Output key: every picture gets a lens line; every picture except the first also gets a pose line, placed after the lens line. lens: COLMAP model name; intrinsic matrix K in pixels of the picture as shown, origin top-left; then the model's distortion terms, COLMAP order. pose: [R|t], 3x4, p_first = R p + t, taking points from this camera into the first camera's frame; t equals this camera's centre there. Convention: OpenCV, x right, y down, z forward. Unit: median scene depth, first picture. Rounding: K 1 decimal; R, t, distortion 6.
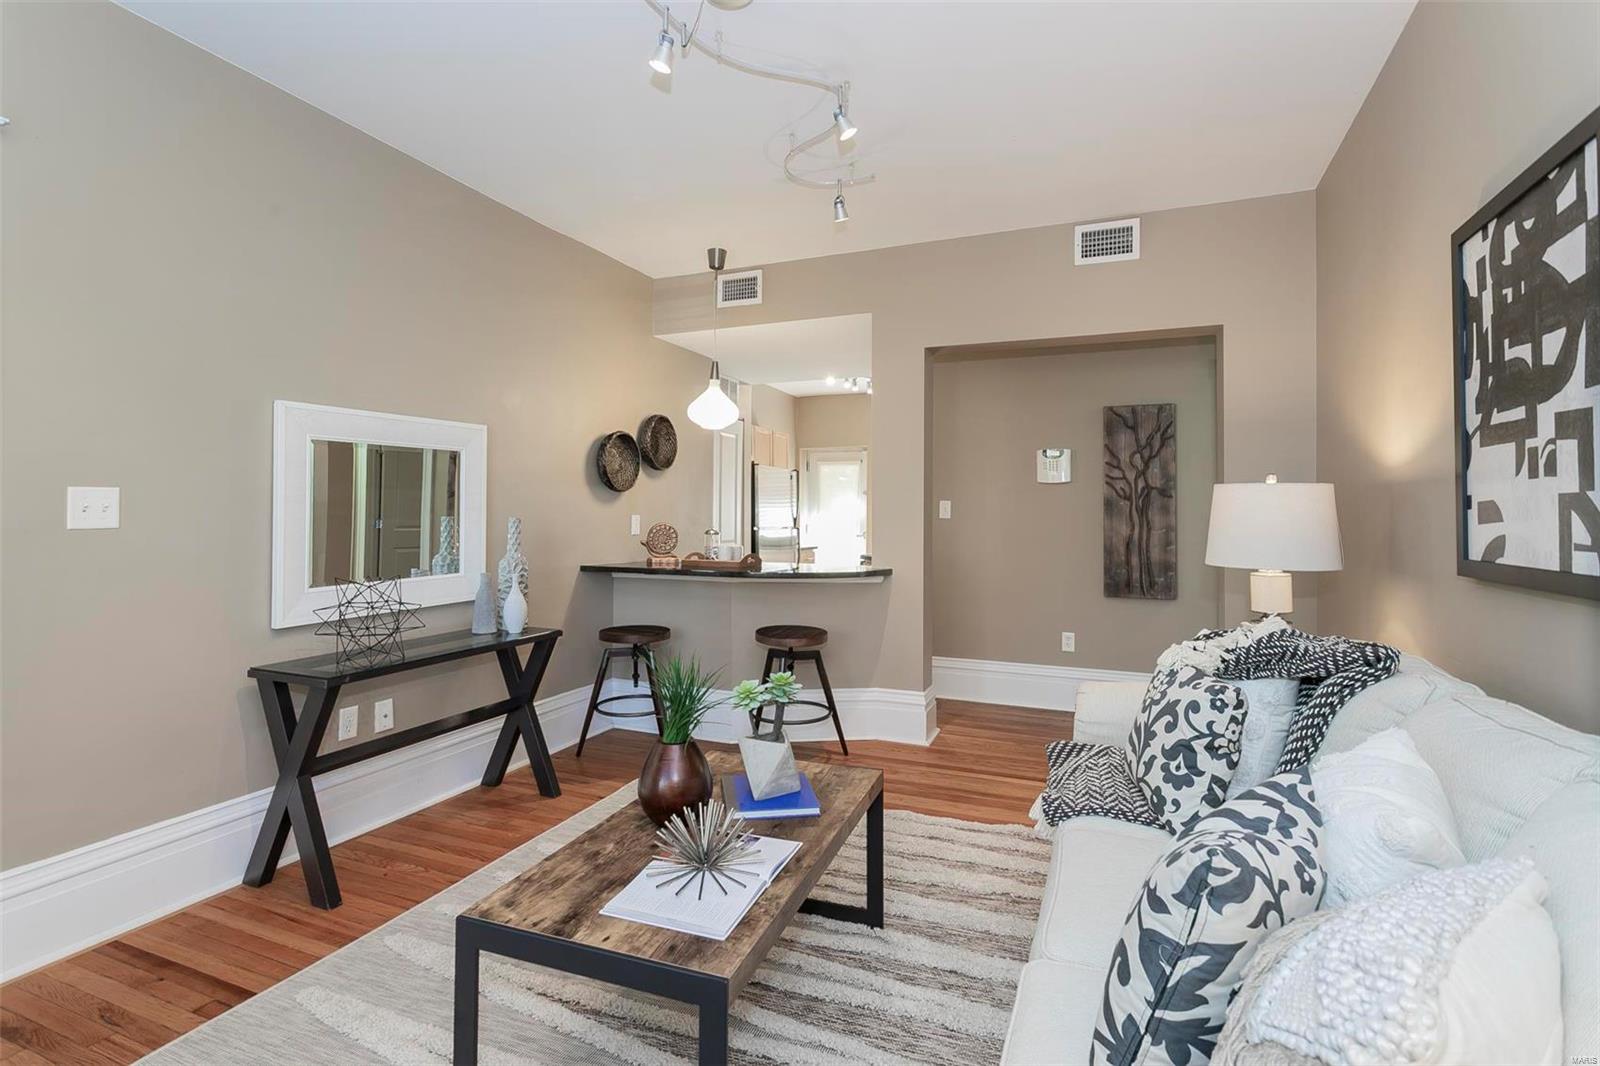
lens RADIAL K [[779.8, 0, 799.2], [0, 779.8, 522.0], [0, 0, 1]] dist [-0.001876, 0.001214]
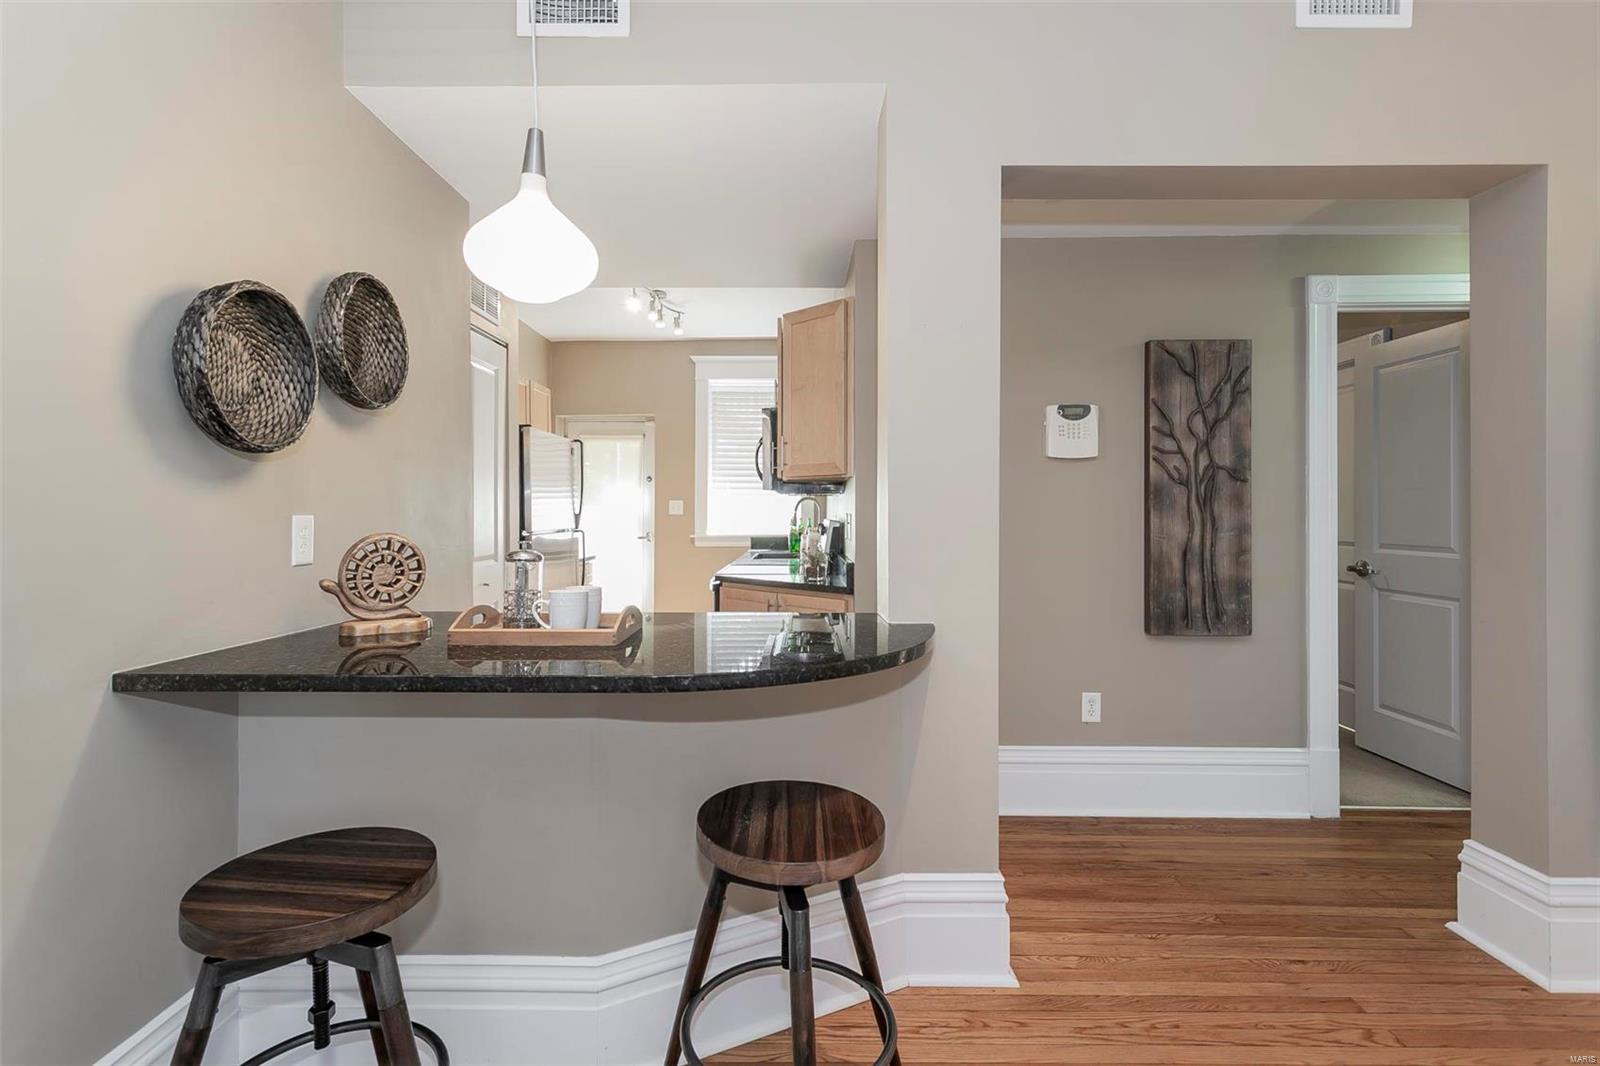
lens RADIAL K [[779.8, 0, 800.1], [0, 779.8, 519.4], [0, 0, 1]] dist [-0.001876, 0.001214]
pose [[0.926421, -0.010754, 0.376336, -0.122162], [0.008558, 0.999935, 0.007508, -0.007620], [-0.376393, -0.003735, 0.926453, 0.525918]]
